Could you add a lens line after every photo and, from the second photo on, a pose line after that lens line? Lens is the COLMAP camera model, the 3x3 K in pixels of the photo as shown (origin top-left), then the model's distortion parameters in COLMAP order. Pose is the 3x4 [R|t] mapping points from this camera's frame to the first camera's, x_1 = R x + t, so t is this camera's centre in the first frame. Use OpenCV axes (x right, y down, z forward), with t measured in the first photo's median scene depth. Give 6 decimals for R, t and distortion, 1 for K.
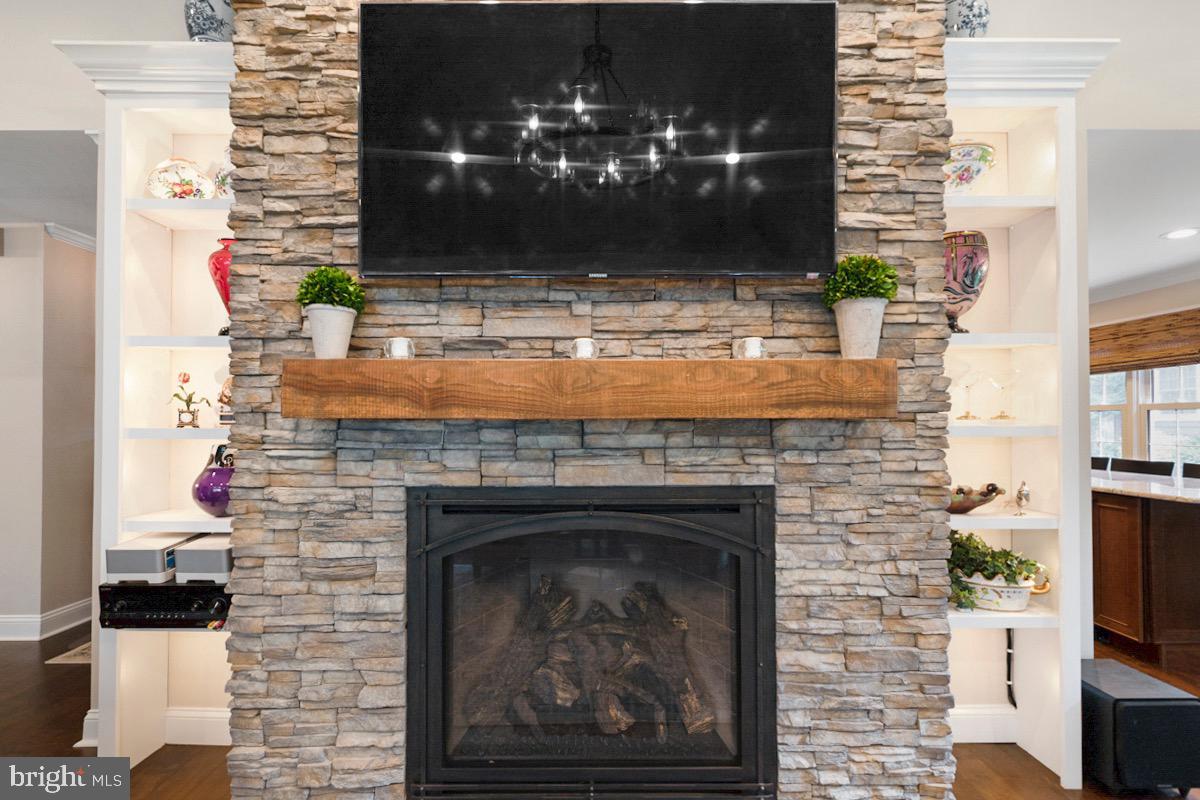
lens RADIAL K [[559.1, 0, 602.3], [0, 559.1, 406.3], [0, 0, 1]] dist [-0.002278, -0.000071]
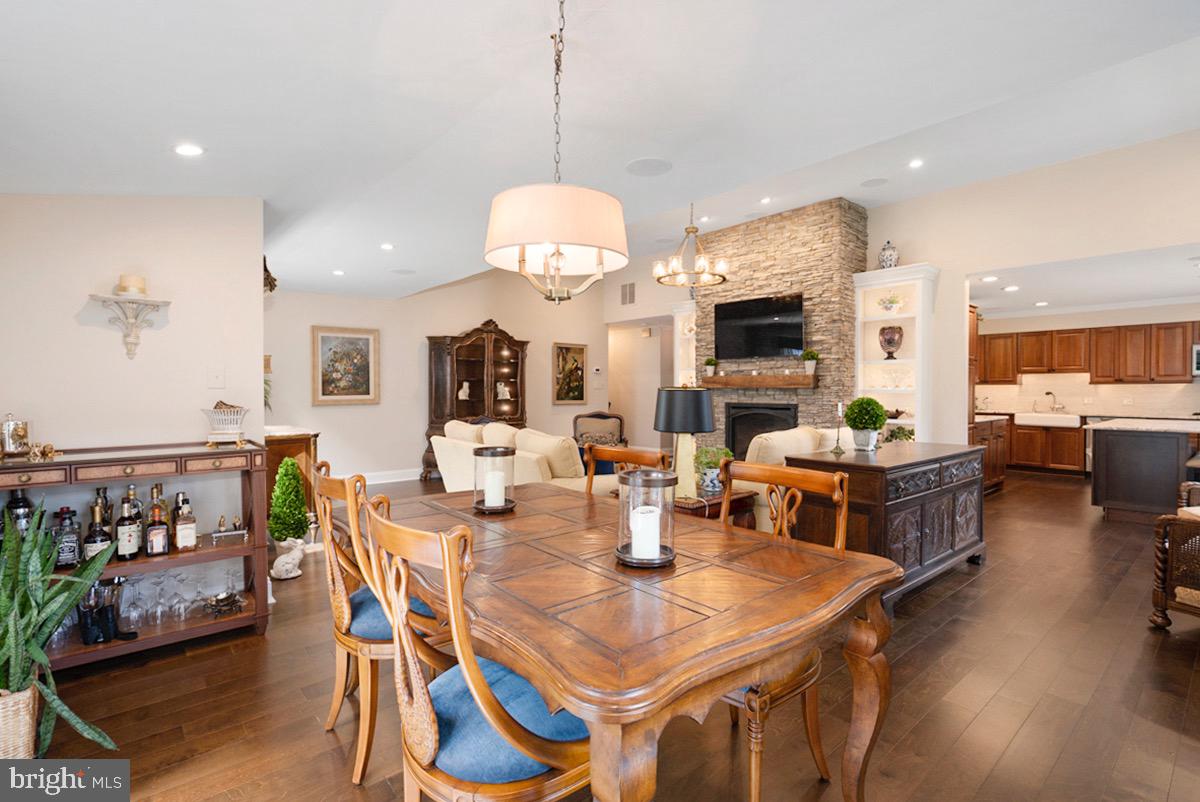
lens RADIAL K [[559.1, 0, 598.1], [0, 559.1, 397.4], [0, 0, 1]] dist [-0.002278, -0.000071]
pose [[0.647621, 0.012207, -0.761865, 2.536315], [0.014236, 0.999503, 0.028116, -0.044999], [0.761830, -0.029055, 0.647125, -2.851936]]
